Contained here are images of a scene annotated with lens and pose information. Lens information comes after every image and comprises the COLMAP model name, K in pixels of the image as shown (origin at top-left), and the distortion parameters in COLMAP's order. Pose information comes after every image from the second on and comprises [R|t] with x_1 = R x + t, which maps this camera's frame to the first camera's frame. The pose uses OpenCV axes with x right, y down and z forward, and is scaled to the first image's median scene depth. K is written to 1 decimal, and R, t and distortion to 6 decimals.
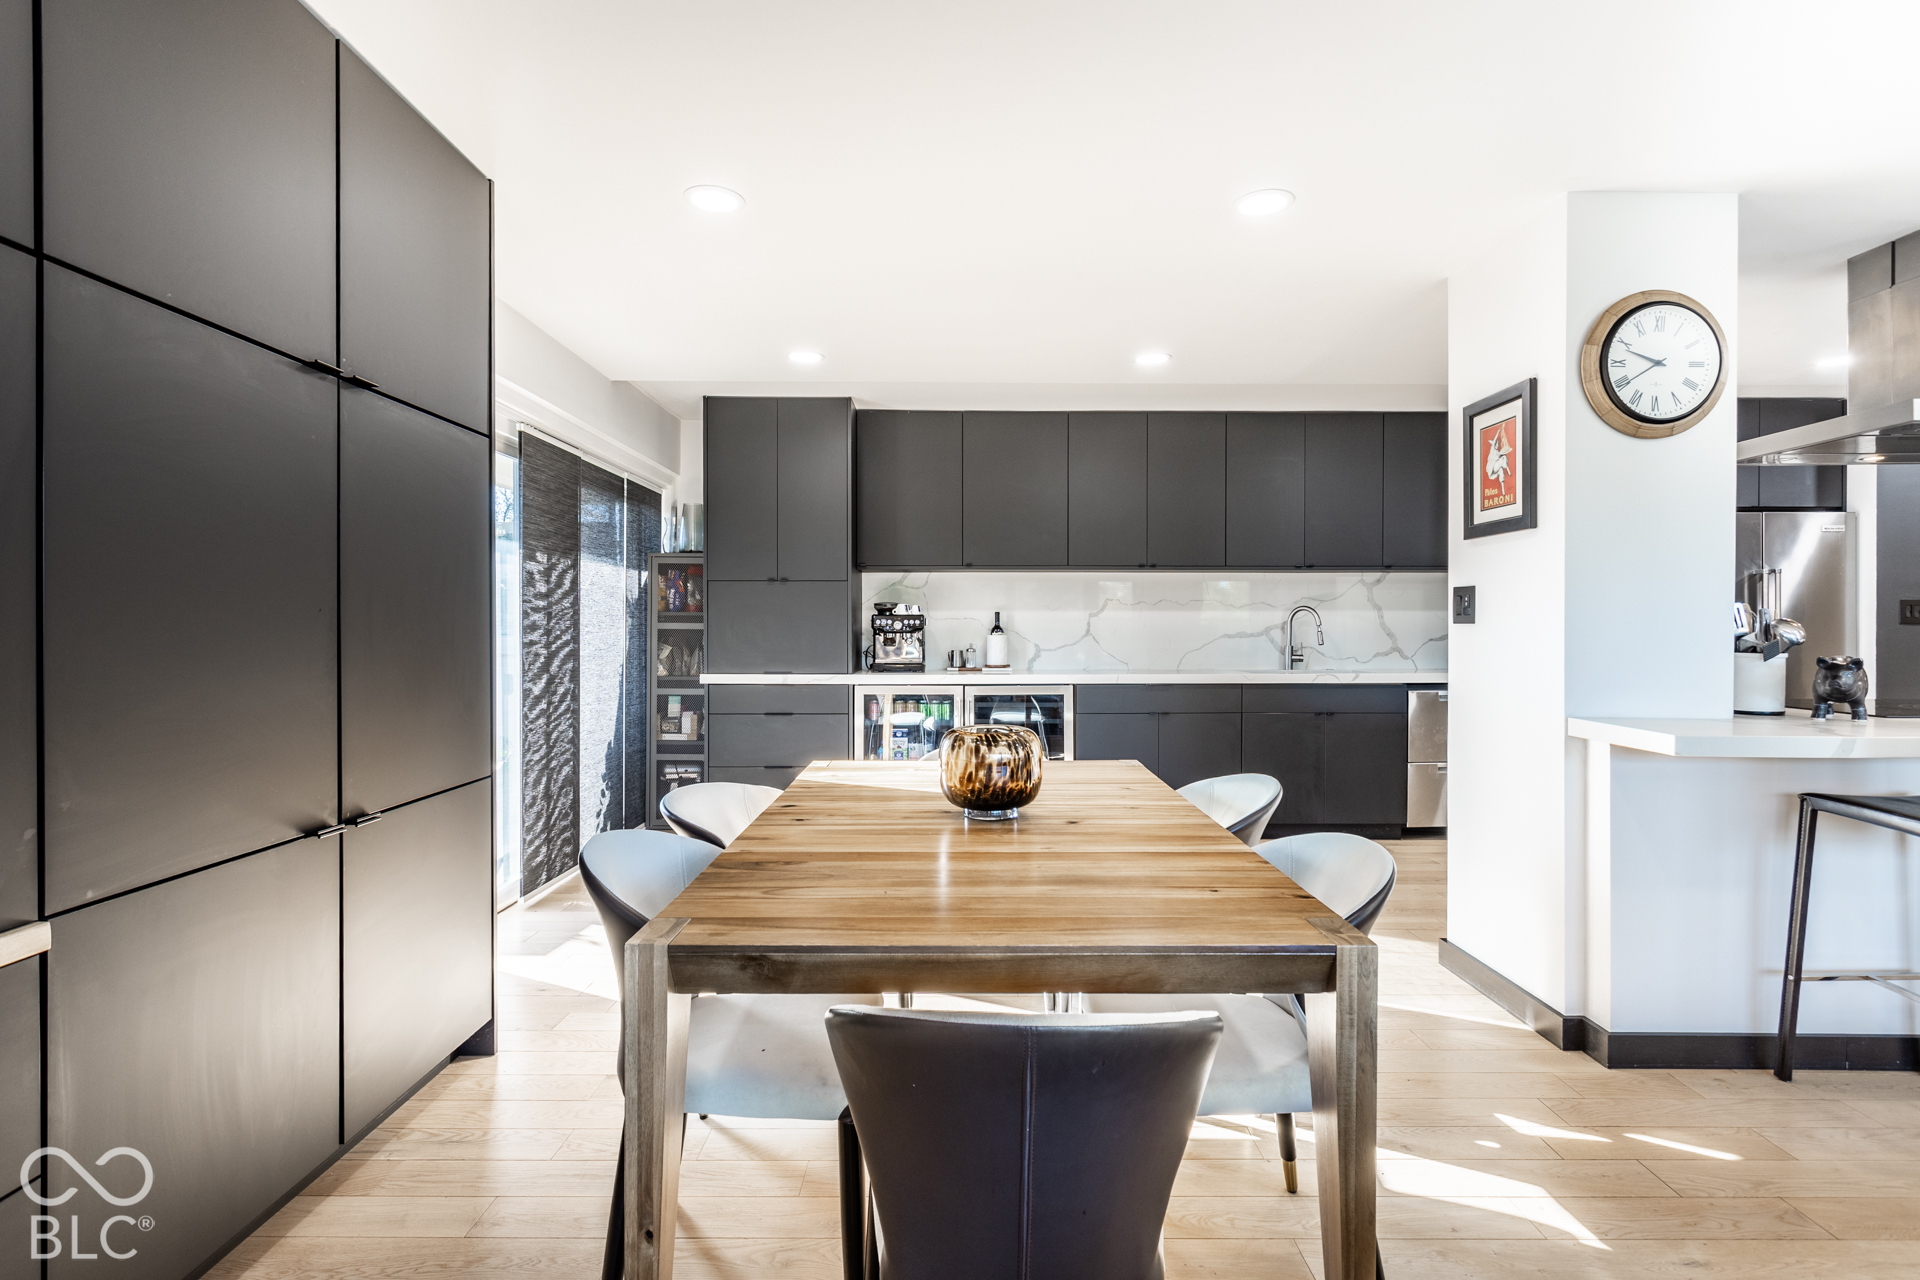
lens RADIAL K [[931.0, 0, 950.8], [0, 931.0, 641.1], [0, 0, 1]] dist [0.007179, -0.001021]
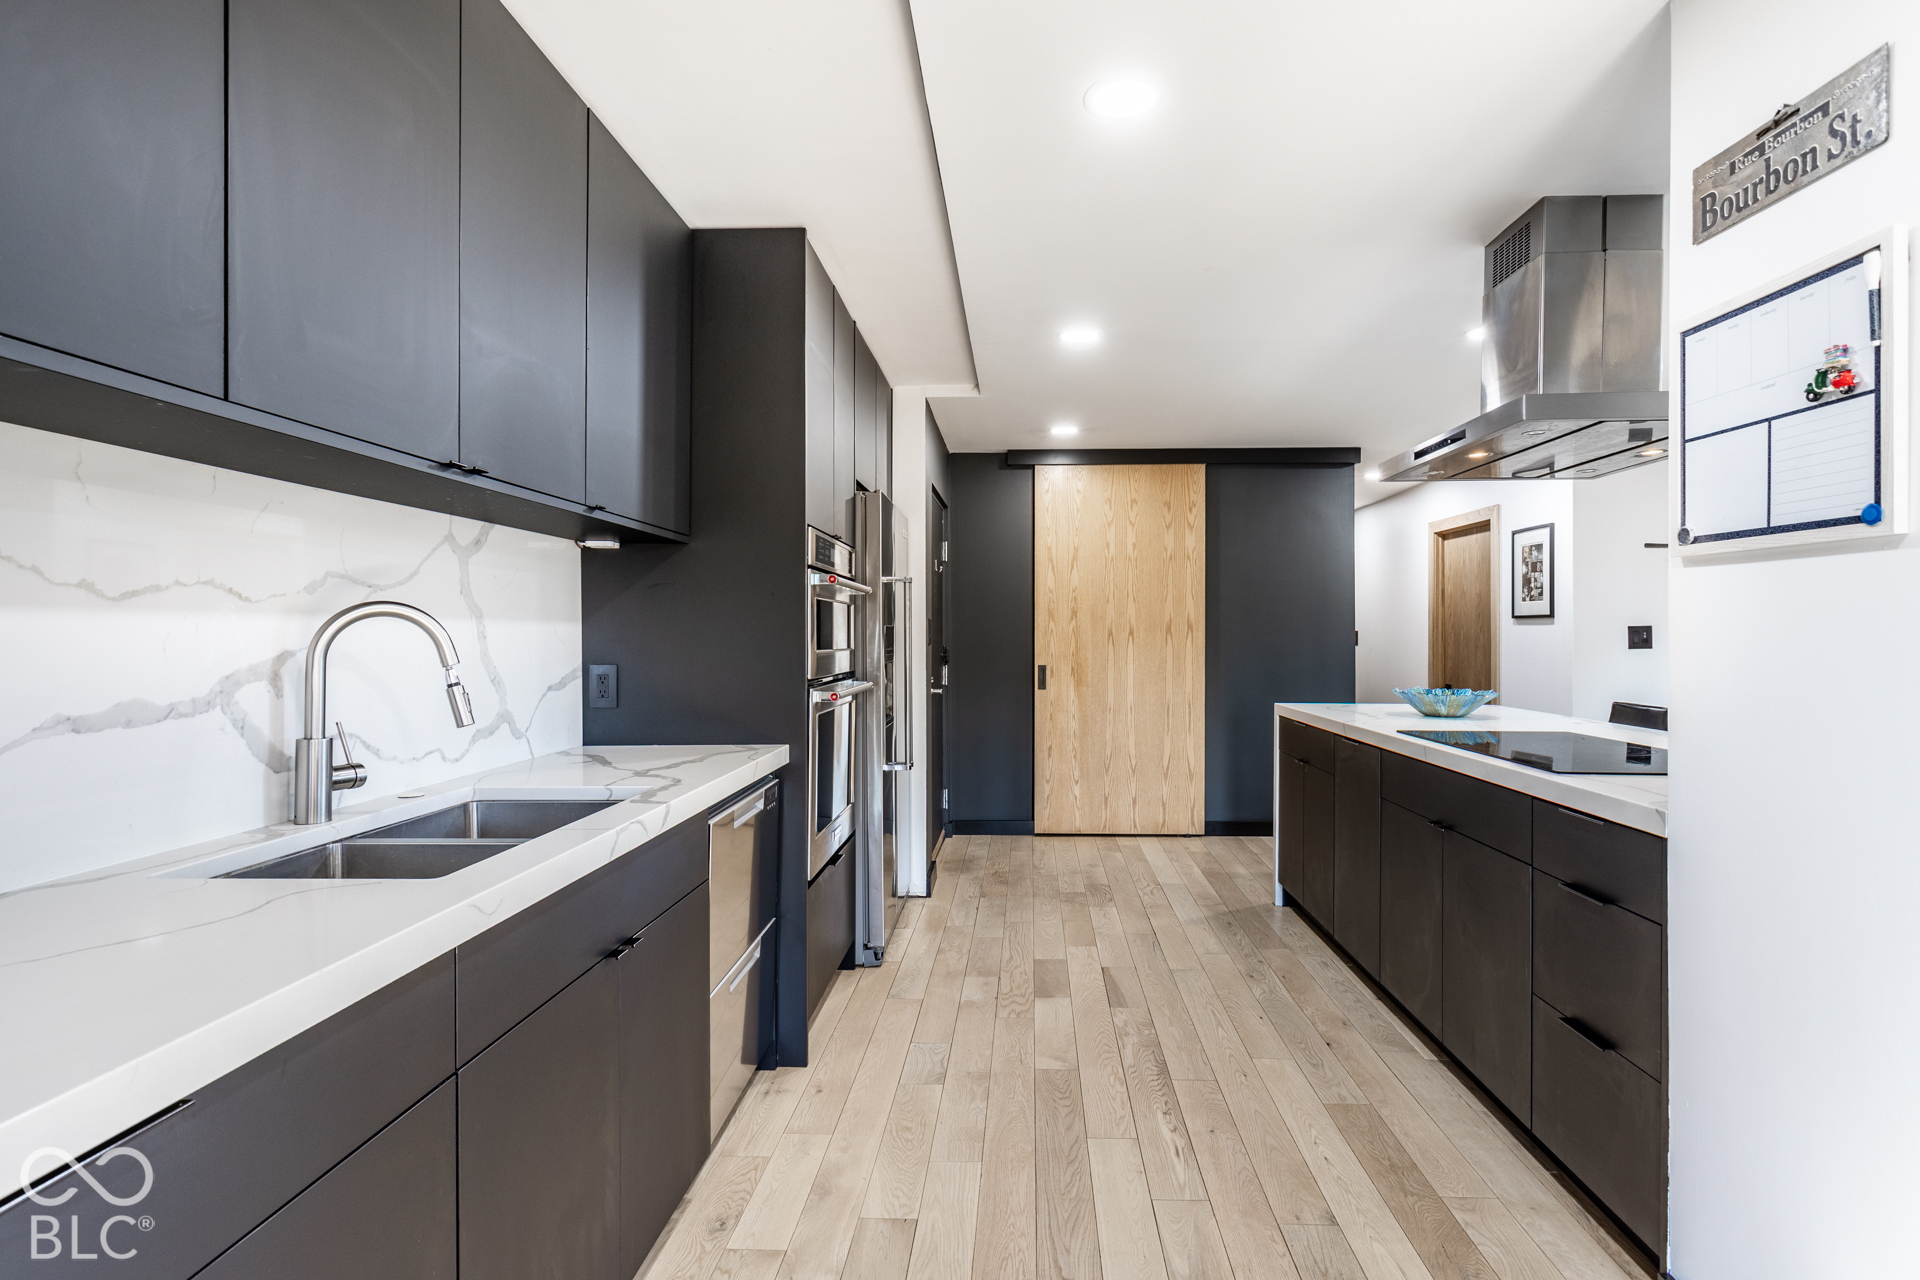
lens RADIAL K [[931.0, 0, 1004.0], [0, 931.0, 640.6], [0, 0, 1]] dist [0.007179, -0.001021]
pose [[0.029721, -0.007367, 0.999531, 0.087710], [0.014727, 0.999868, 0.006932, -0.025341], [-0.999450, 0.014514, 0.029825, 0.825251]]
